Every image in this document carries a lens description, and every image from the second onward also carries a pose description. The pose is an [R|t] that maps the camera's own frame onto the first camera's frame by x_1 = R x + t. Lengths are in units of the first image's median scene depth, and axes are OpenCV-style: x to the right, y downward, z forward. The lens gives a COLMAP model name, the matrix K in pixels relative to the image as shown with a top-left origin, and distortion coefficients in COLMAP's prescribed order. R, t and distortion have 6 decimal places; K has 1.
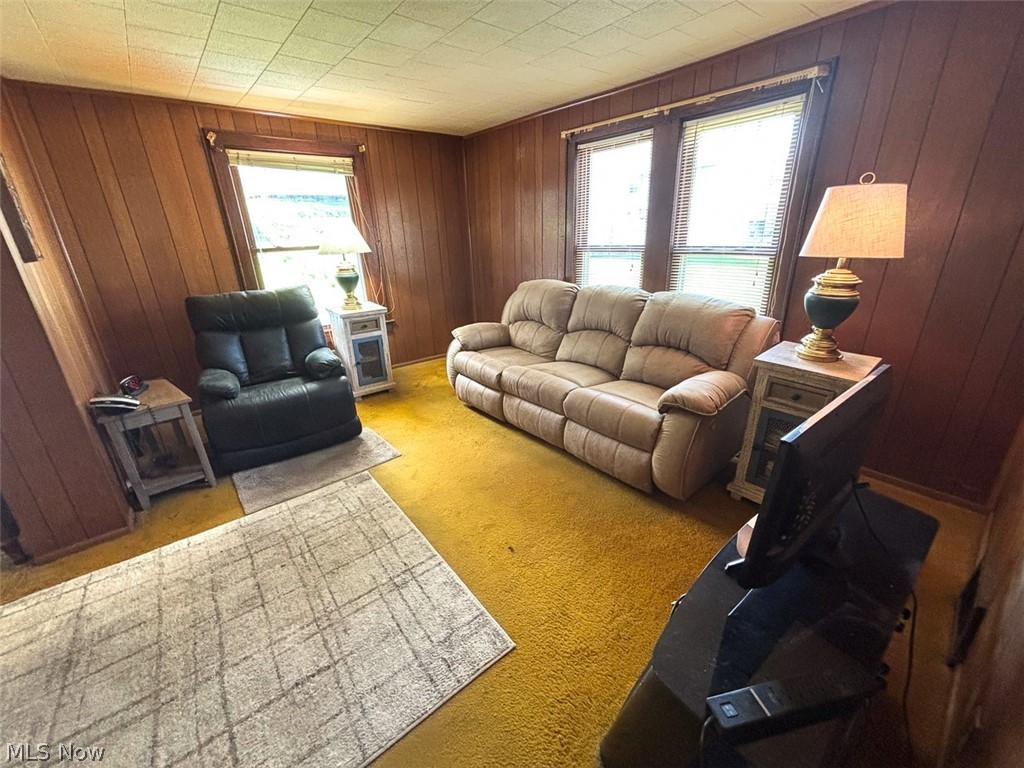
lens RADIAL K [[413.5, 0, 513.6], [0, 413.5, 385.5], [0, 0, 1]] dist [0.002175, 0.000783]
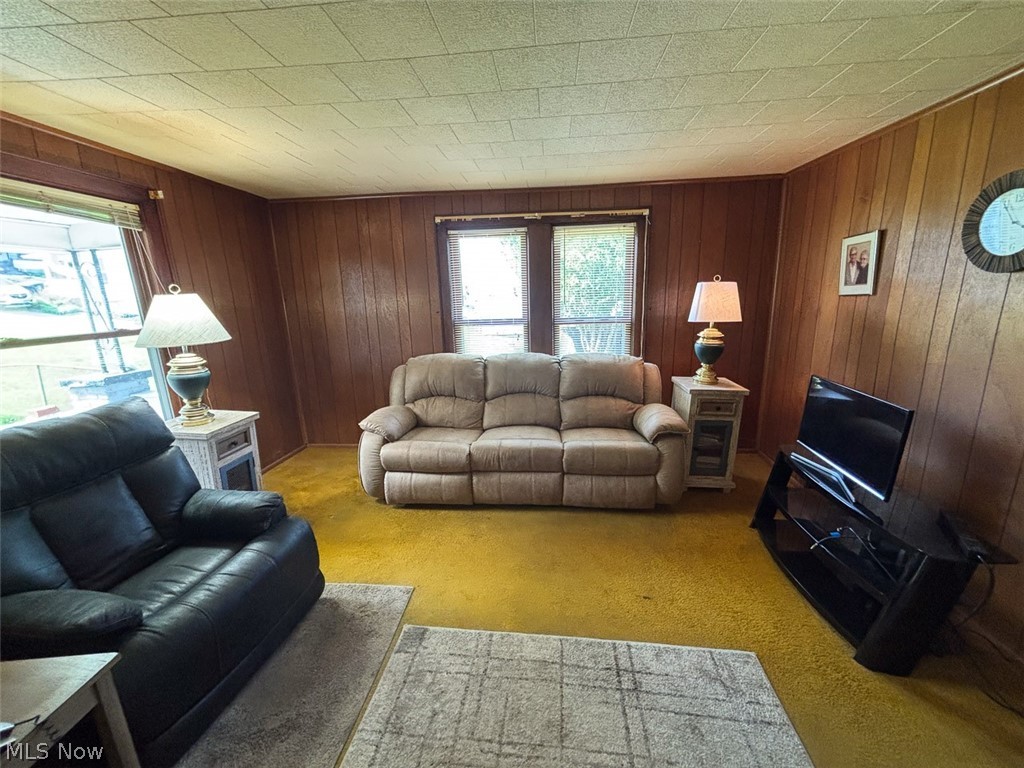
lens RADIAL K [[413.5, 0, 514.6], [0, 413.5, 384.7], [0, 0, 1]] dist [0.002175, 0.000783]
pose [[0.709439, -0.140725, 0.690574, -0.596640], [0.249205, 0.966650, -0.059028, -0.100551], [-0.659237, 0.213971, 0.720849, 0.229814]]
